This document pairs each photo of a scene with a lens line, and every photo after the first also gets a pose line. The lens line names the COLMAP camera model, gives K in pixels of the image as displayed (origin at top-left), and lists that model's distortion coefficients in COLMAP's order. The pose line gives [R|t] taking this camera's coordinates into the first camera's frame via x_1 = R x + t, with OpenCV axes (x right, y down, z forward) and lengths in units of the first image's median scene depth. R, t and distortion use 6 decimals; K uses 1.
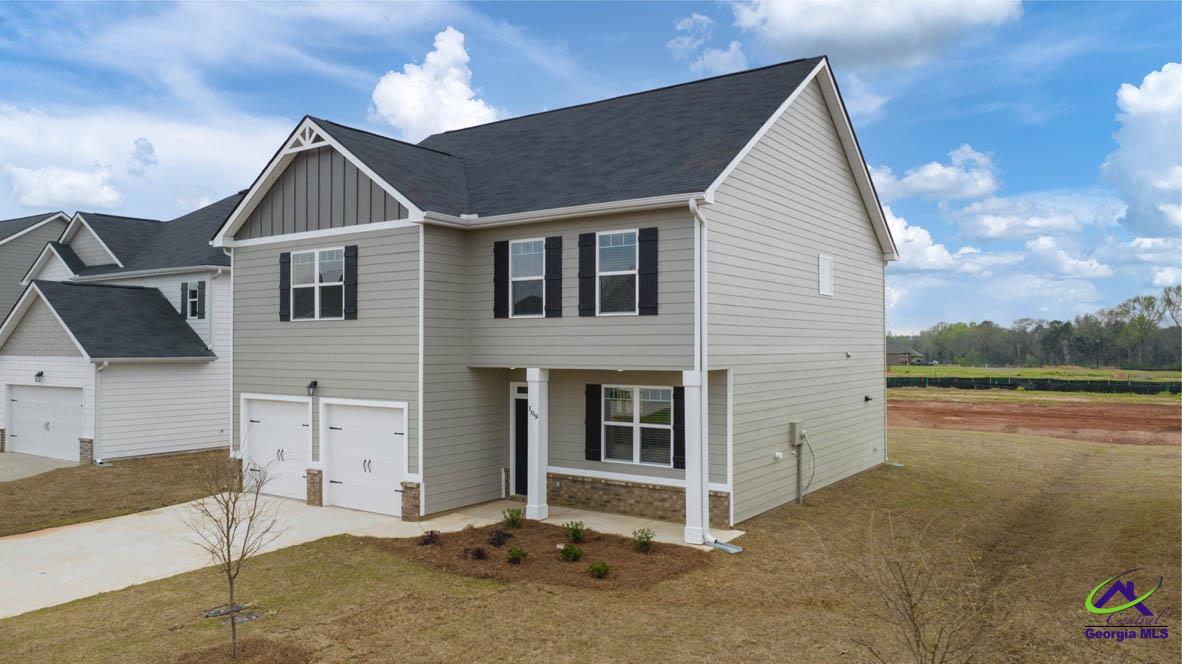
lens RADIAL K [[824.4, 0, 591.0], [0, 824.4, 332.0], [0, 0, 1]] dist [-0.009863, -0.003008]
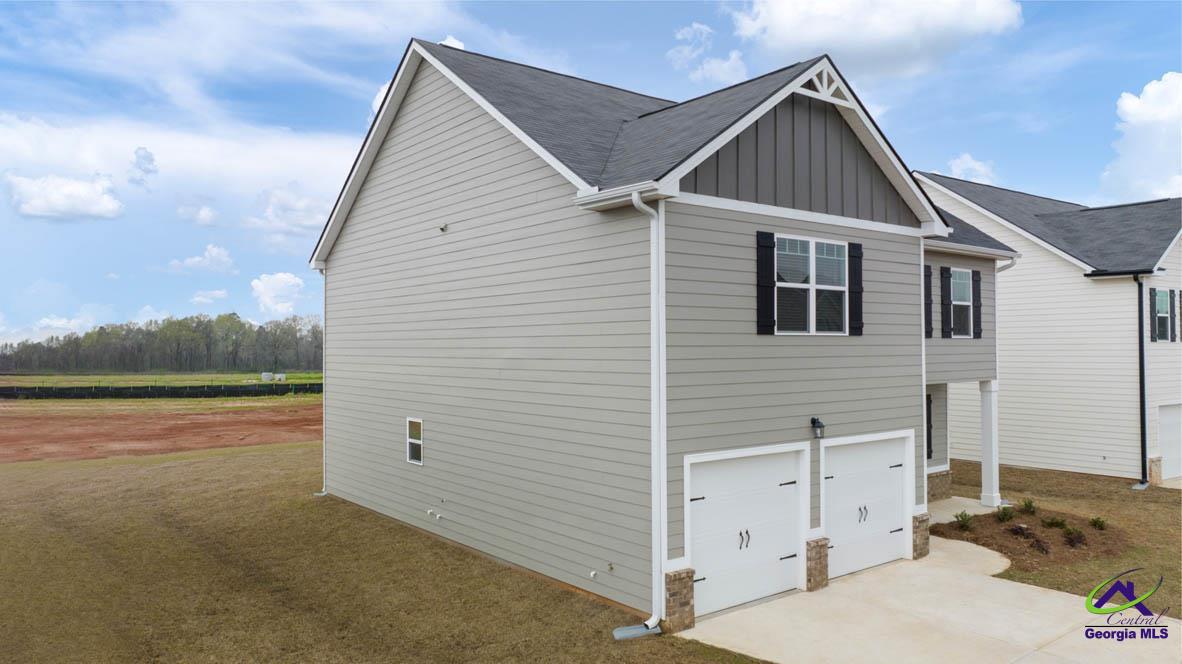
lens RADIAL K [[836.6, 0, 591.0], [0, 836.6, 332.0], [0, 0, 1]] dist [0.004609, -0.000398]
pose [[0.299787, 0.019984, 0.953797, -1.112192], [-0.008484, 0.999797, -0.018281, -0.001565], [-0.953968, -0.002611, 0.299896, 0.975301]]
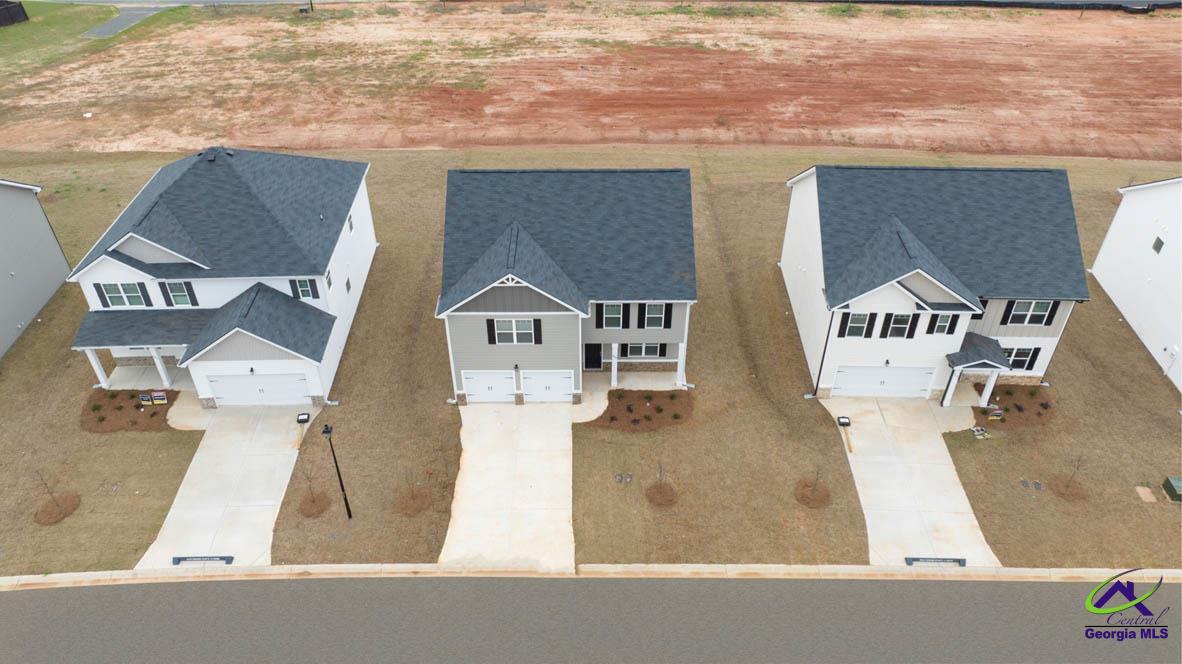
lens RADIAL K [[854.4, 0, 591.0], [0, 854.4, 332.0], [0, 0, 1]] dist [0.008048, 0.002166]
pose [[0.819913, -0.349726, 0.453248, -1.234489], [-0.007967, 0.784670, 0.619863, -1.524927], [-0.572432, -0.511845, 0.640575, -0.625756]]
